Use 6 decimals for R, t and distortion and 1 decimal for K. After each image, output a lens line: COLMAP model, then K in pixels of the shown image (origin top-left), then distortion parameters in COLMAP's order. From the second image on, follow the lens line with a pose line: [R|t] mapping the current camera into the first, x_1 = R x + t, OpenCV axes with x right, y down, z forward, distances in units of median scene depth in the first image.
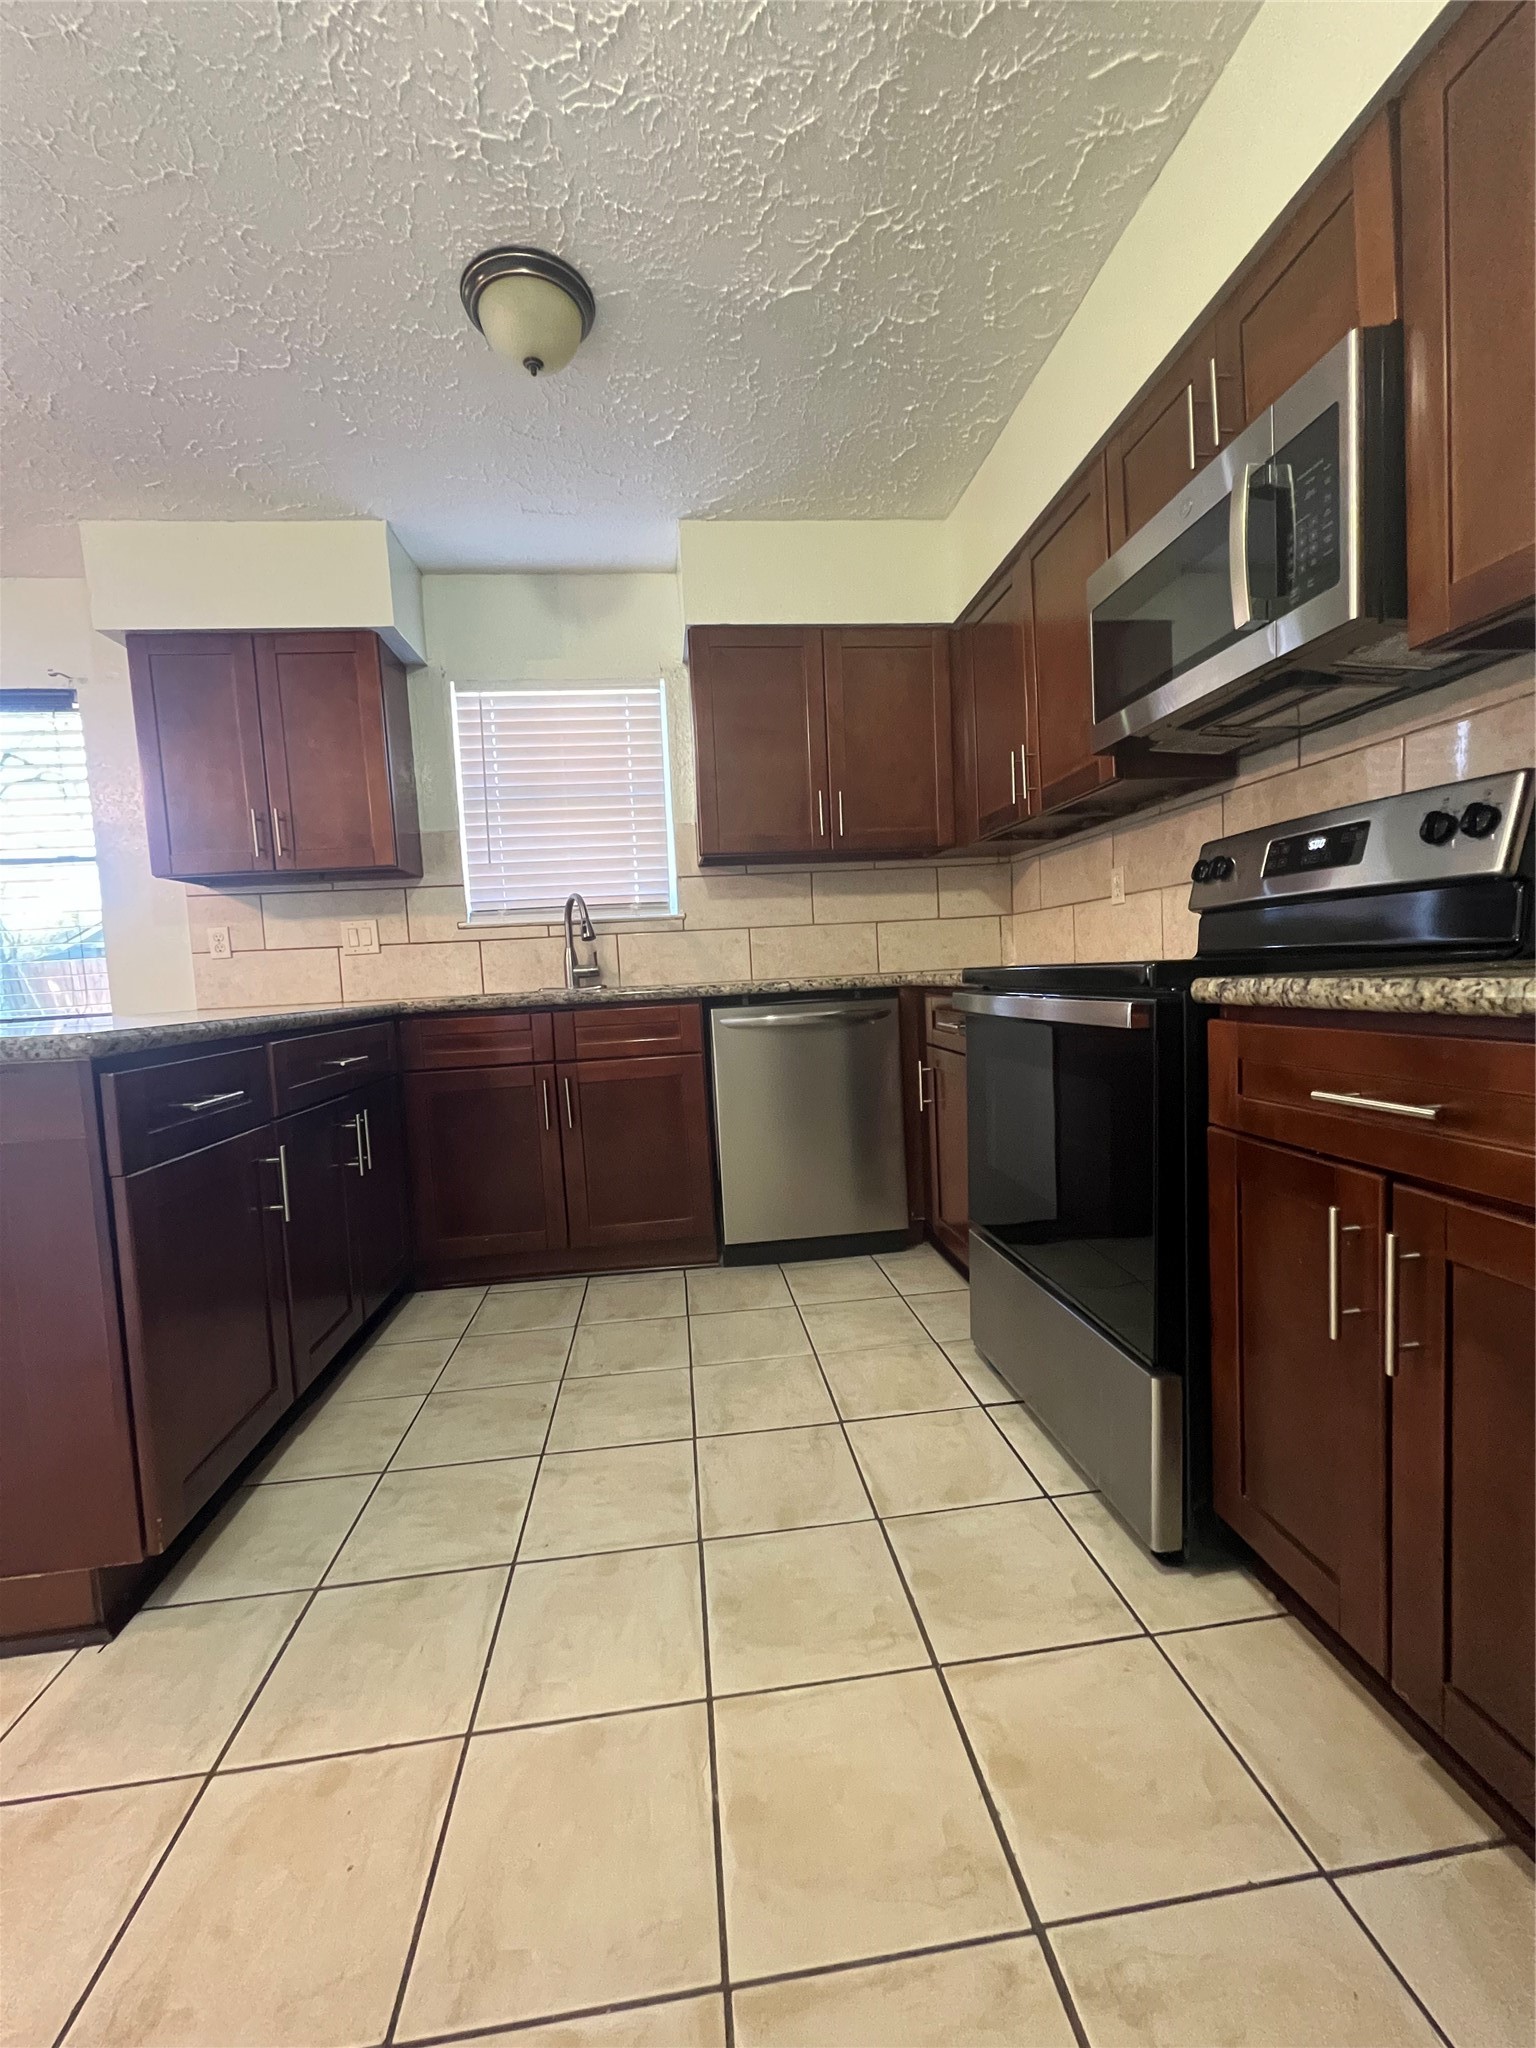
lens RADIAL K [[820.8, 0, 763.3], [0, 820.8, 1021.9], [0, 0, 1]] dist [-0.000621, 0.001345]
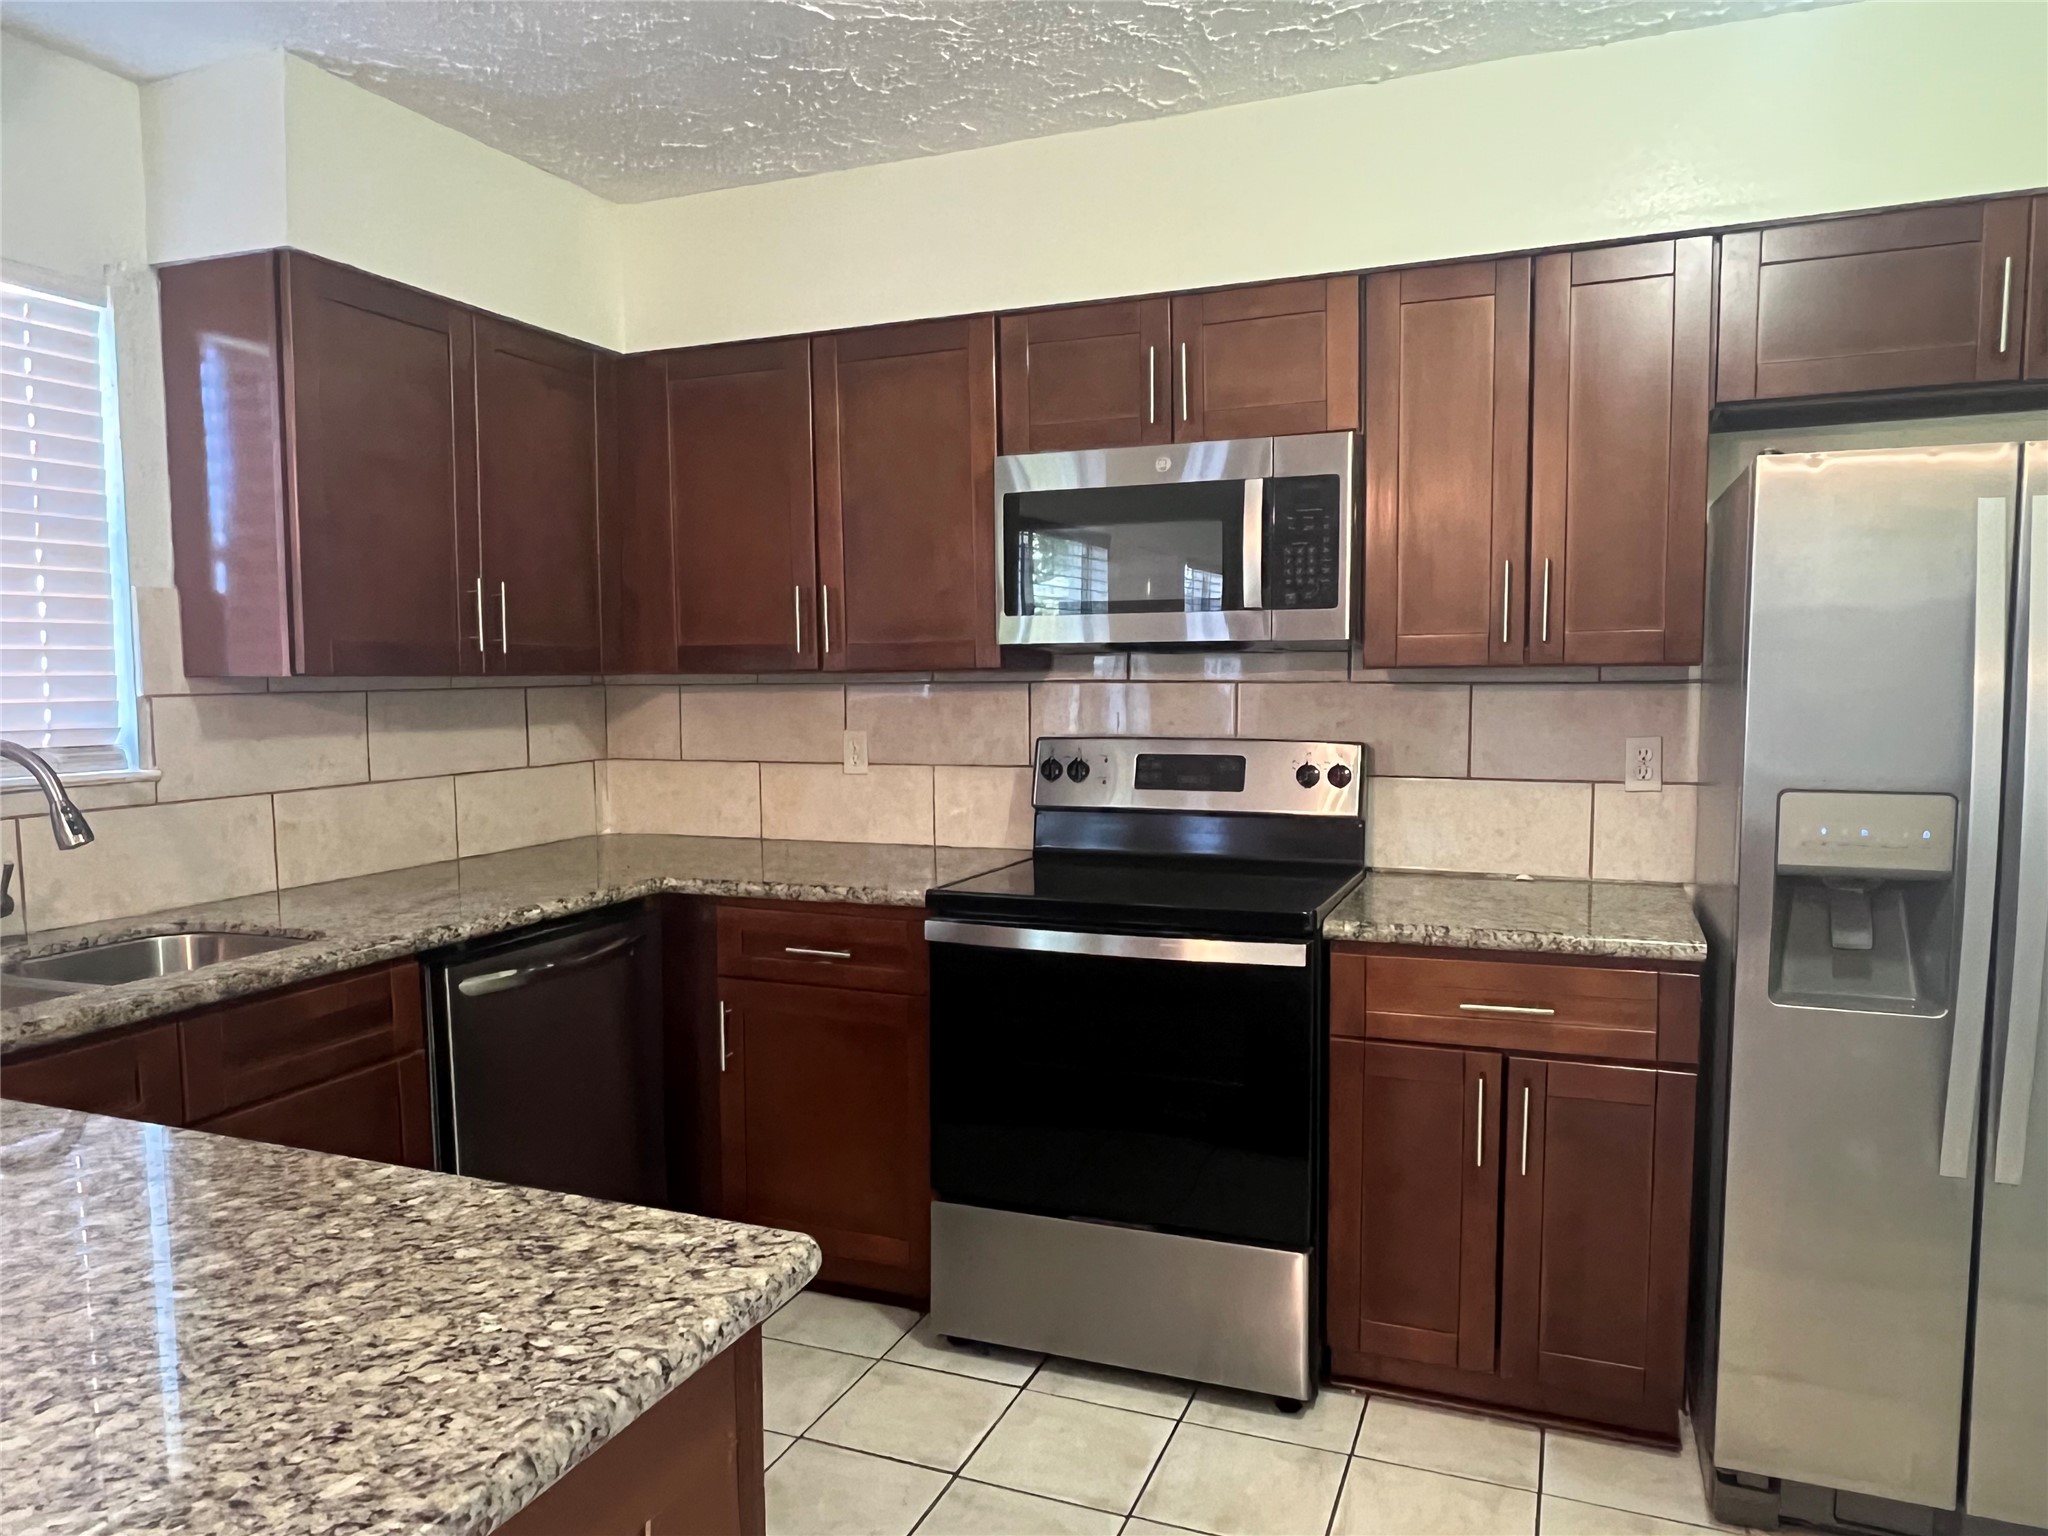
lens RADIAL K [[1389.1, 0, 1008.3], [0, 1389.1, 788.3], [0, 0, 1]] dist [0.003301, -0.007006]
pose [[0.484139, -0.026856, 0.874579, -0.984732], [0.038170, 0.999226, 0.009554, -0.185815], [-0.874158, 0.028757, 0.484789, 0.250988]]
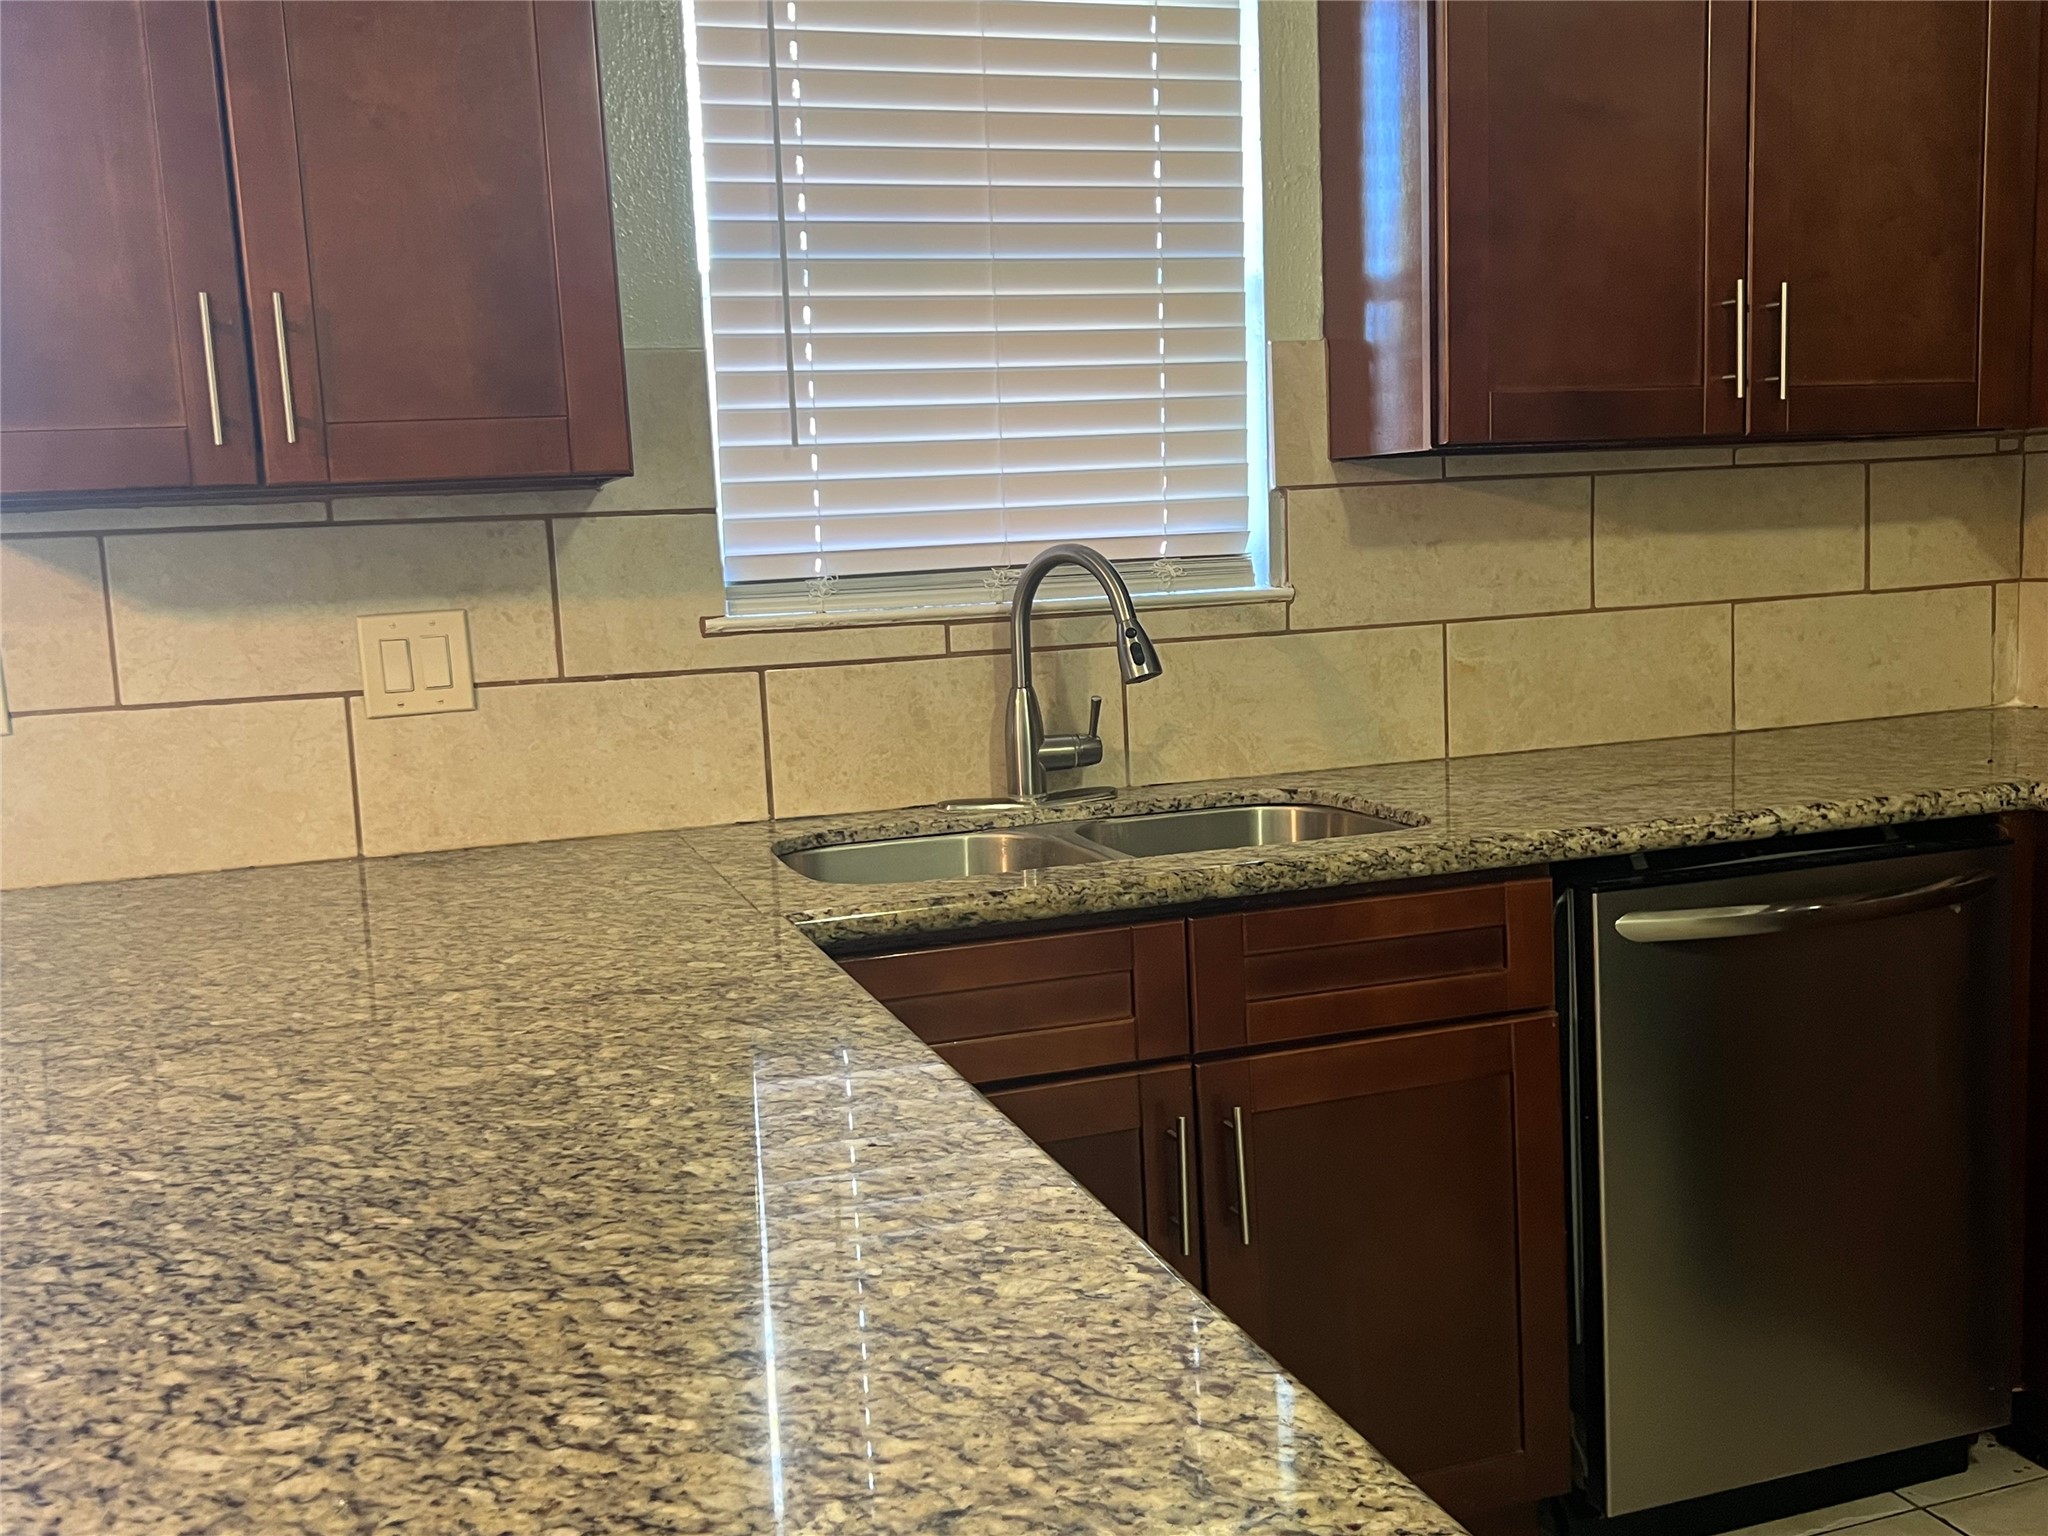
lens RADIAL K [[1902.1, 0, 1021.6], [0, 1902.1, 771.5], [0, 0, 1]] dist [0.023429, 0.000000]
pose [[0.978988, -0.018819, 0.203046, -0.667047], [0.008429, 0.998616, 0.051915, -0.159760], [-0.203742, -0.049113, 0.977792, 0.302142]]
